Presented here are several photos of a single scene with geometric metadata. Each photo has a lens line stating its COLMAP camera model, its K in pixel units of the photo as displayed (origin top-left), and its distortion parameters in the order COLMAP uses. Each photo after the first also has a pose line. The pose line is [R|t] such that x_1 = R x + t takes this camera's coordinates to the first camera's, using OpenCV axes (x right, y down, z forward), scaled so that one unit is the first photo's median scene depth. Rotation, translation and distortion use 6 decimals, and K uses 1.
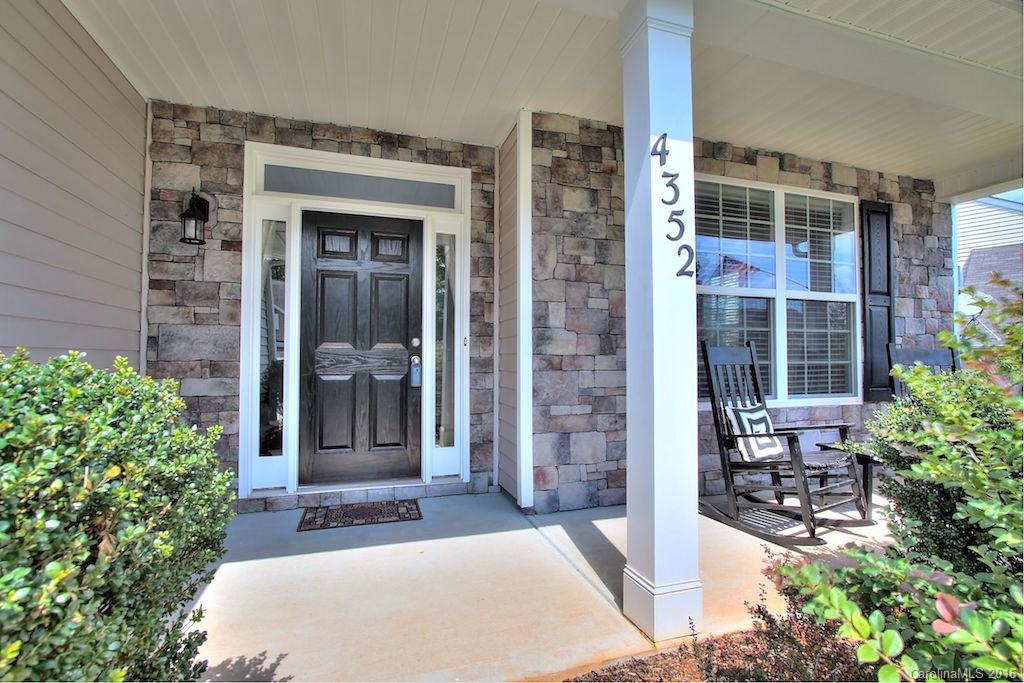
lens RADIAL K [[475.3, 0, 515.8], [0, 475.3, 346.8], [0, 0, 1]] dist [-0.016139, 0.001452]
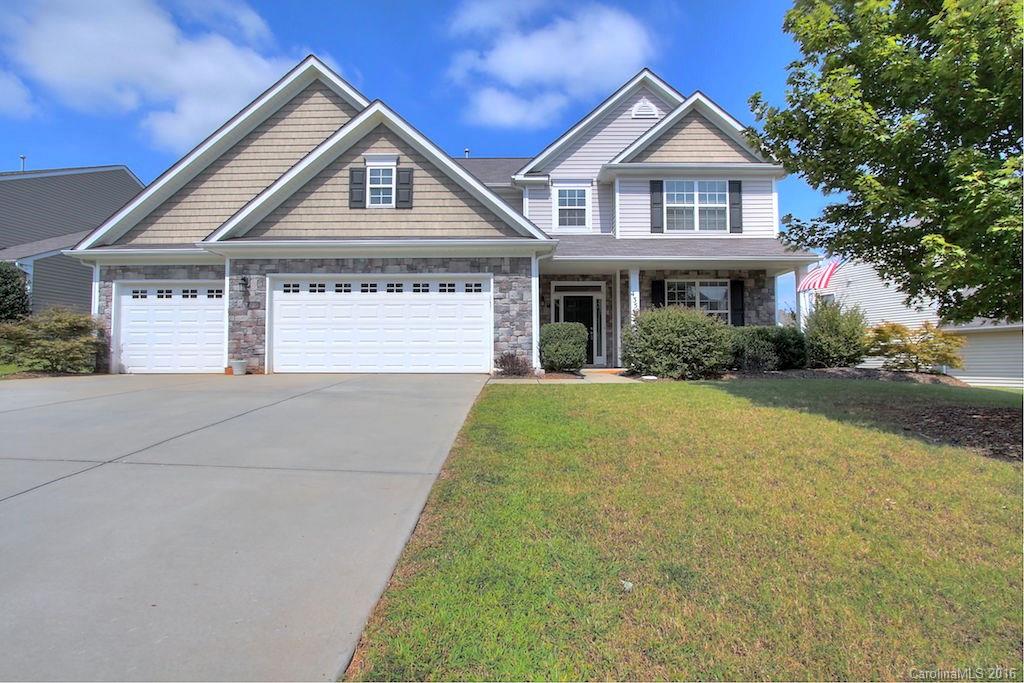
lens RADIAL K [[475.3, 0, 515.8], [0, 475.3, 346.8], [0, 0, 1]] dist [-0.016139, 0.001452]
pose [[0.946128, -0.011942, -0.323573, 0.437525], [0.010628, 0.999927, -0.005829, 0.152373], [0.323618, 0.002076, 0.946185, -2.745201]]
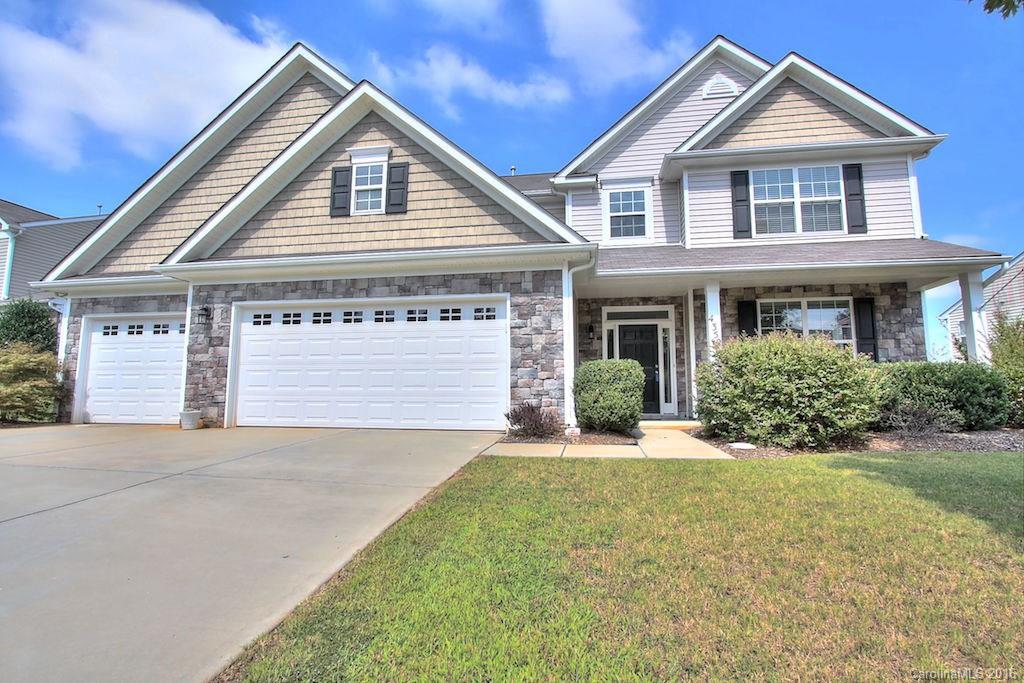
lens RADIAL K [[475.3, 0, 515.8], [0, 475.3, 346.8], [0, 0, 1]] dist [-0.016139, 0.001452]
pose [[0.885278, -0.048454, -0.462532, 0.370473], [0.010815, 0.996434, -0.083684, 0.104928], [0.464937, 0.069081, 0.882645, -1.940306]]
